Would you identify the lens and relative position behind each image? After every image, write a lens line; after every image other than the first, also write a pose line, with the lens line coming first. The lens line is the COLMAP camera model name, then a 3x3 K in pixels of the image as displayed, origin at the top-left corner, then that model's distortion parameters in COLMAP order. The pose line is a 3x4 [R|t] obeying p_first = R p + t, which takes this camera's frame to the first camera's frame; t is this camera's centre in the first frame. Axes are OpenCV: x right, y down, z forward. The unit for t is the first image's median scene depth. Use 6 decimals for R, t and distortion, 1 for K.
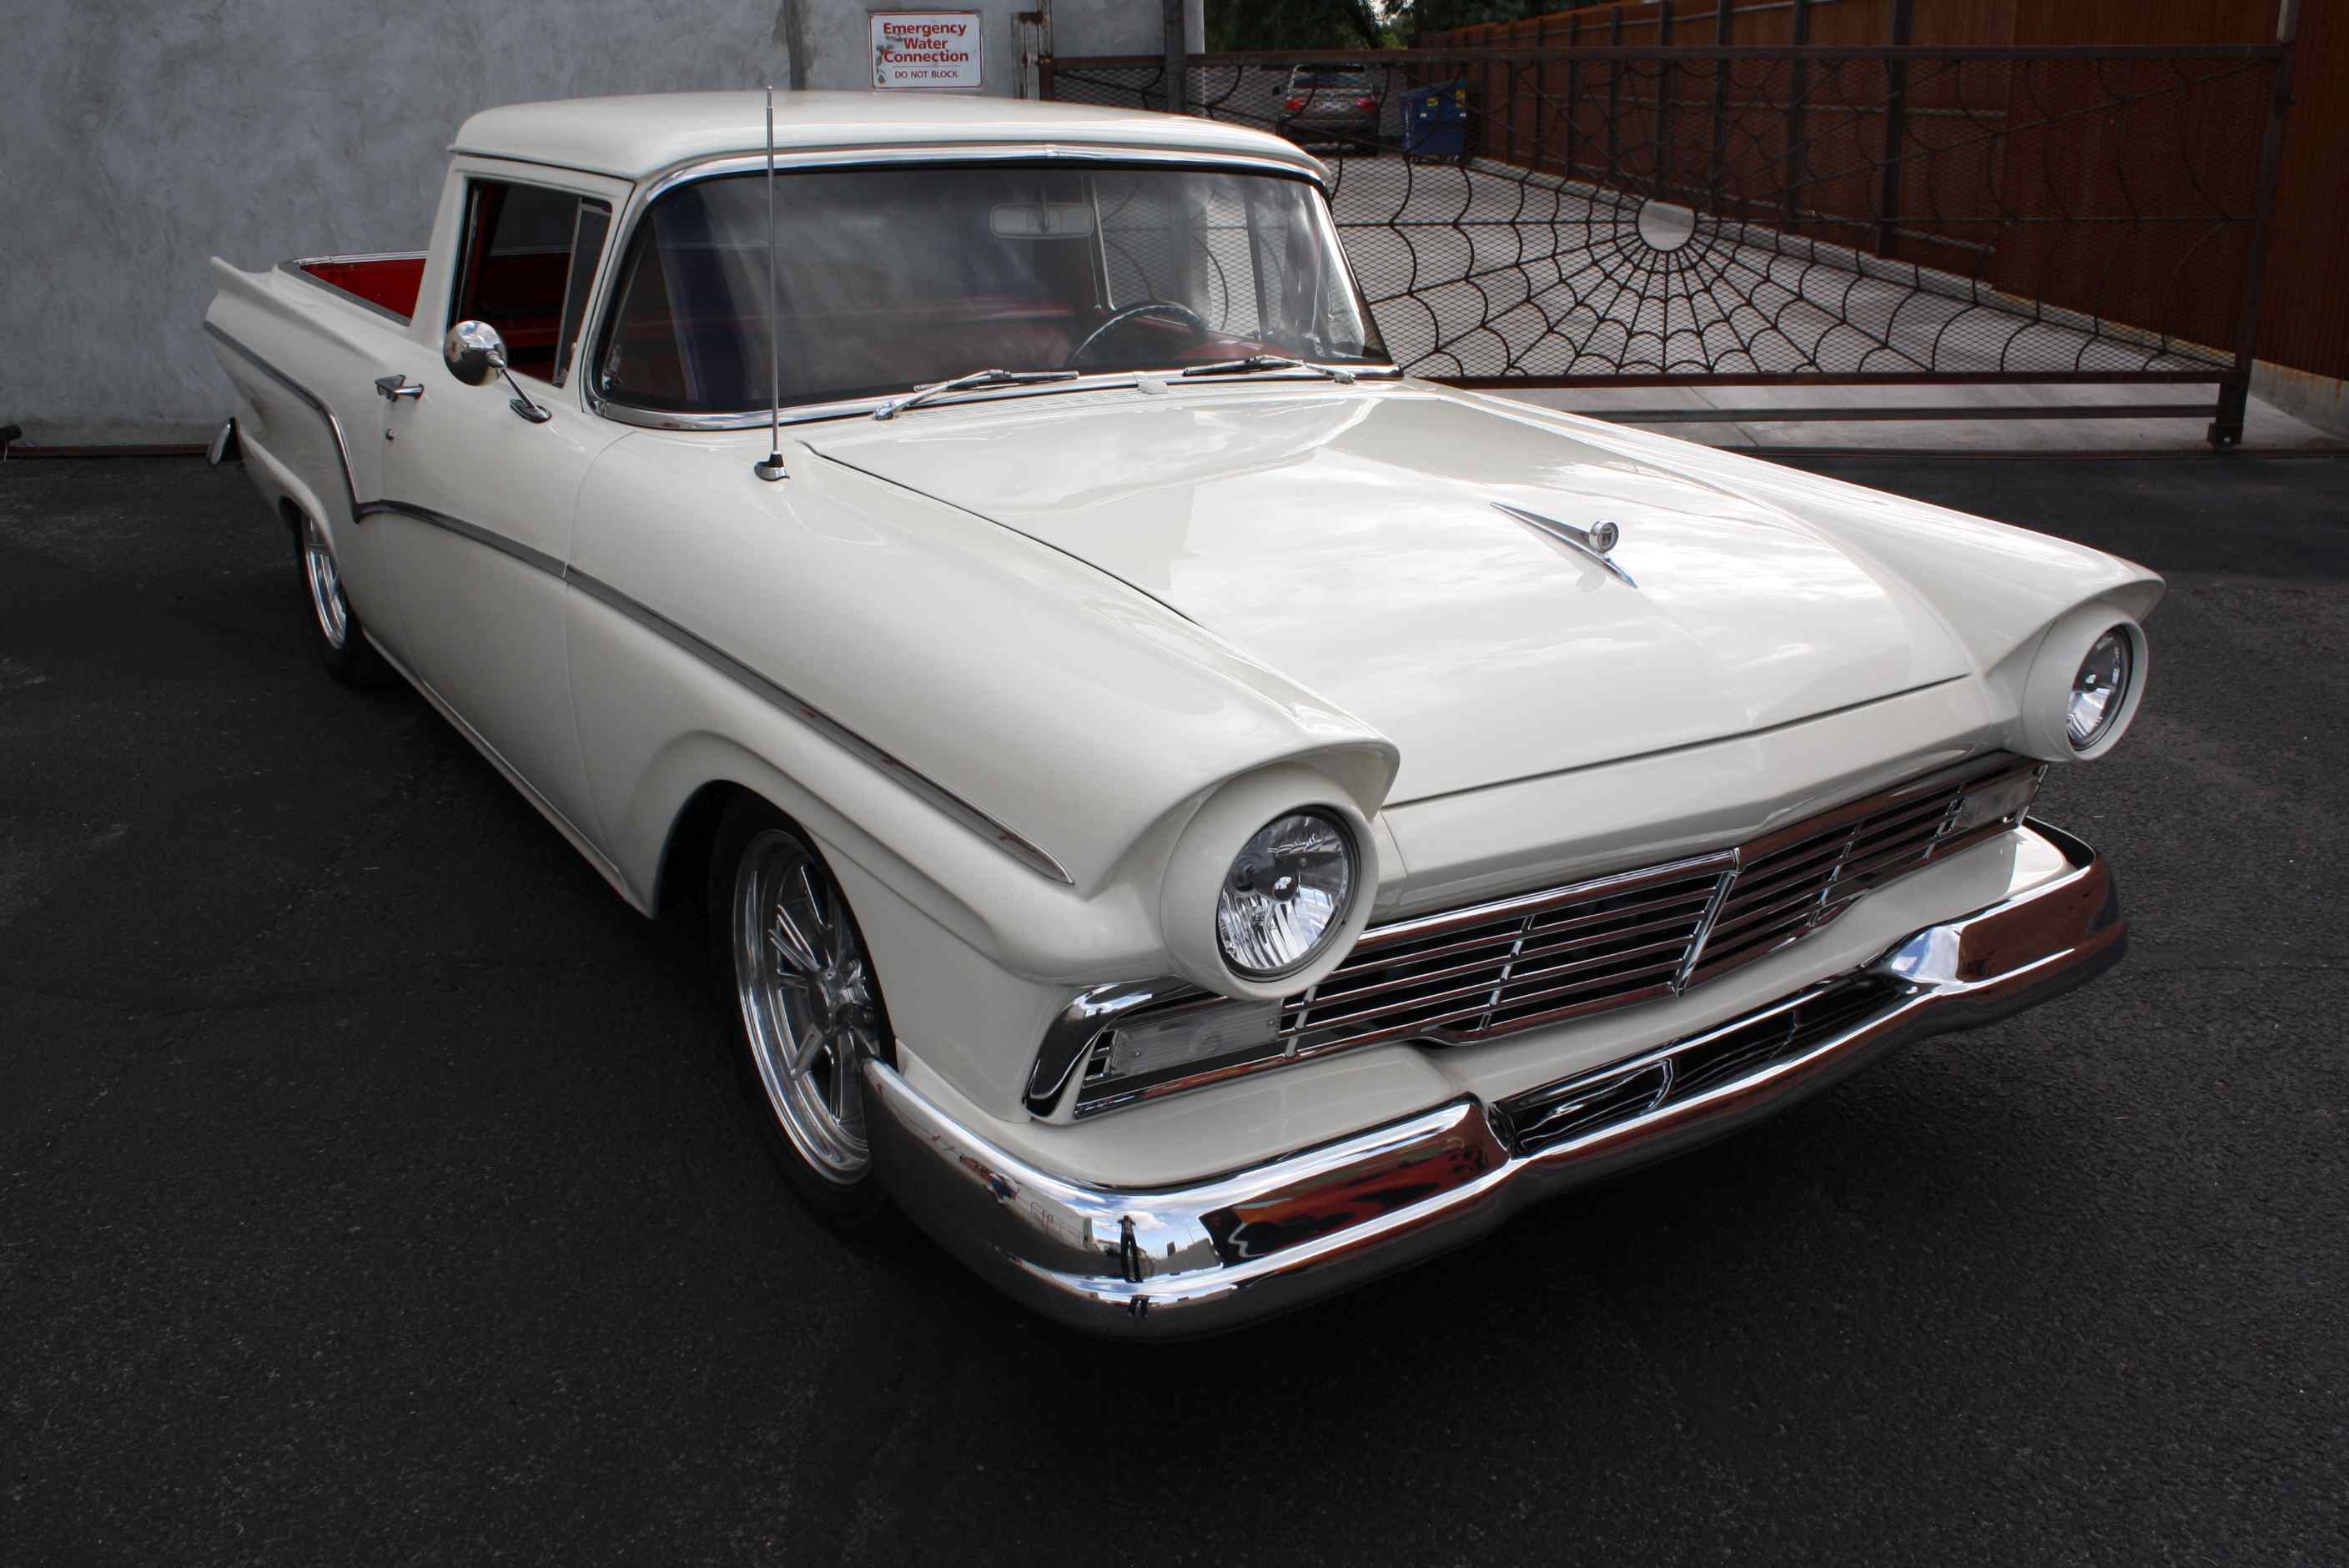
lens RADIAL K [[2027.2, 0, 1182.7], [0, 2027.2, 778.4], [0, 0, 1]] dist [-0.165442, 0.157497]
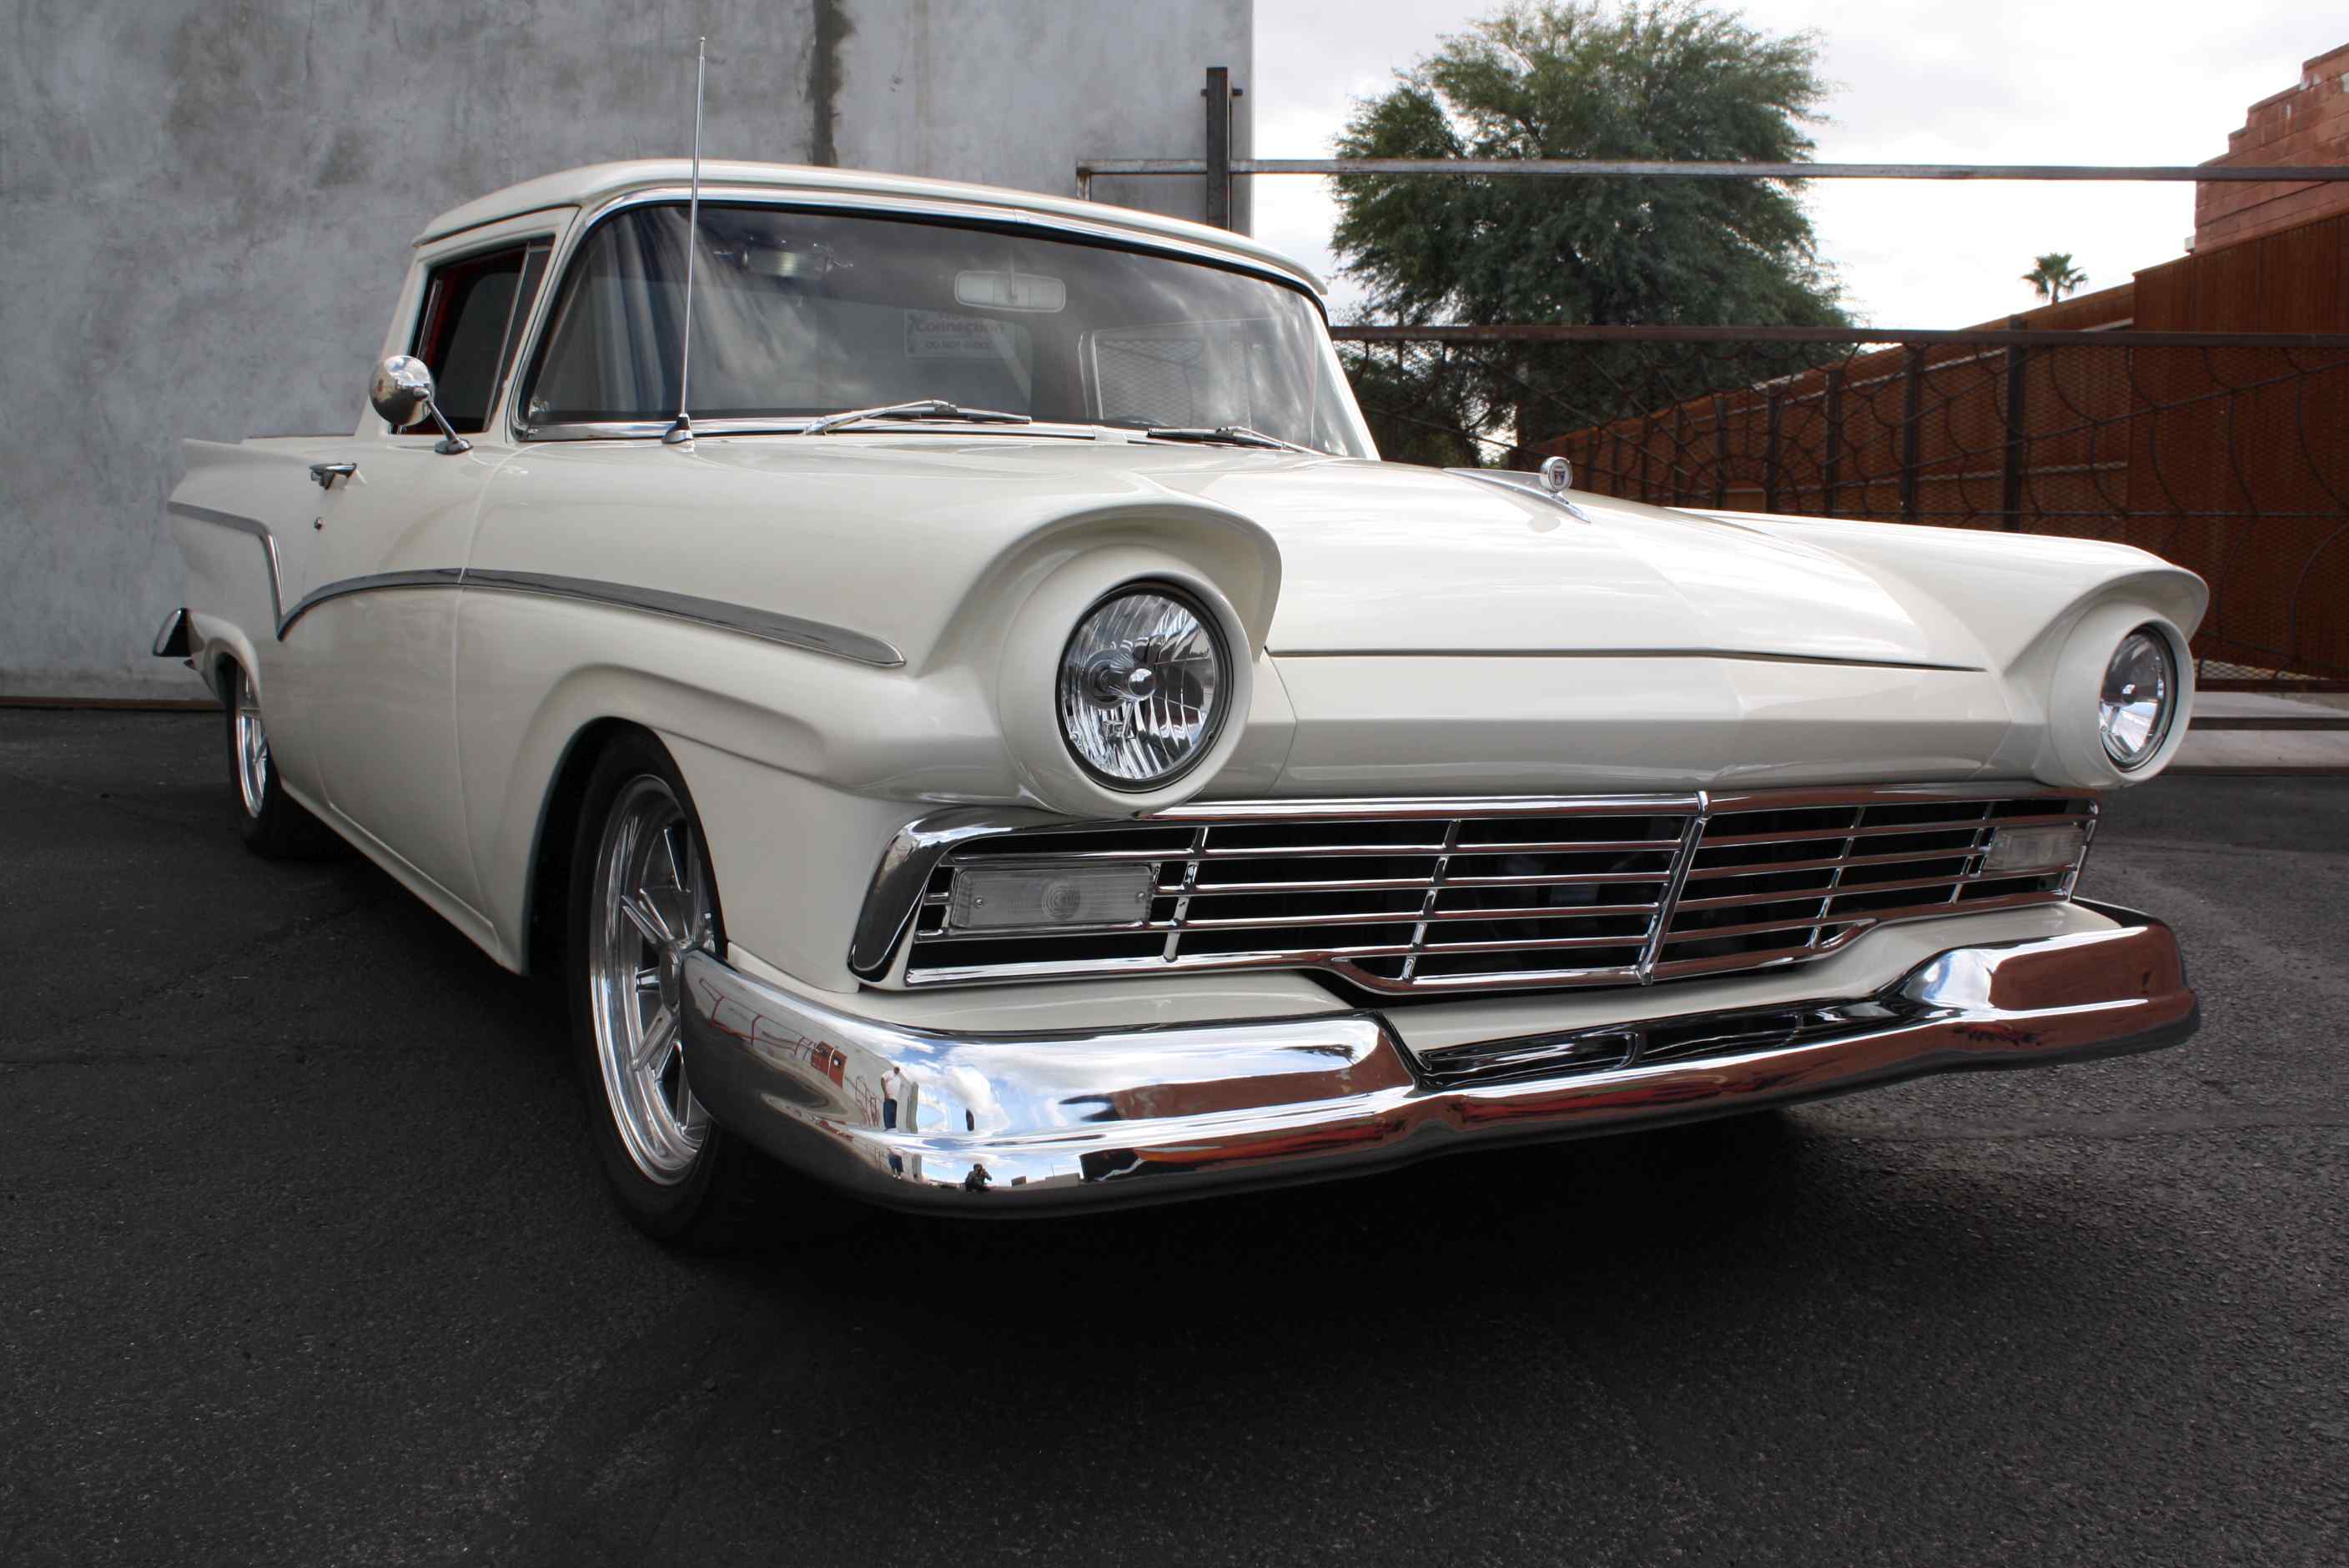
lens RADIAL K [[2222.8, 0, 1179.0], [0, 2222.8, 777.1], [0, 0, 1]] dist [-0.131371, 0.117751]
pose [[0.998642, 0.030260, -0.042415, 0.073601], [-0.038940, 0.974335, -0.221709, 0.209973], [0.034617, 0.223059, 0.974190, 0.039323]]
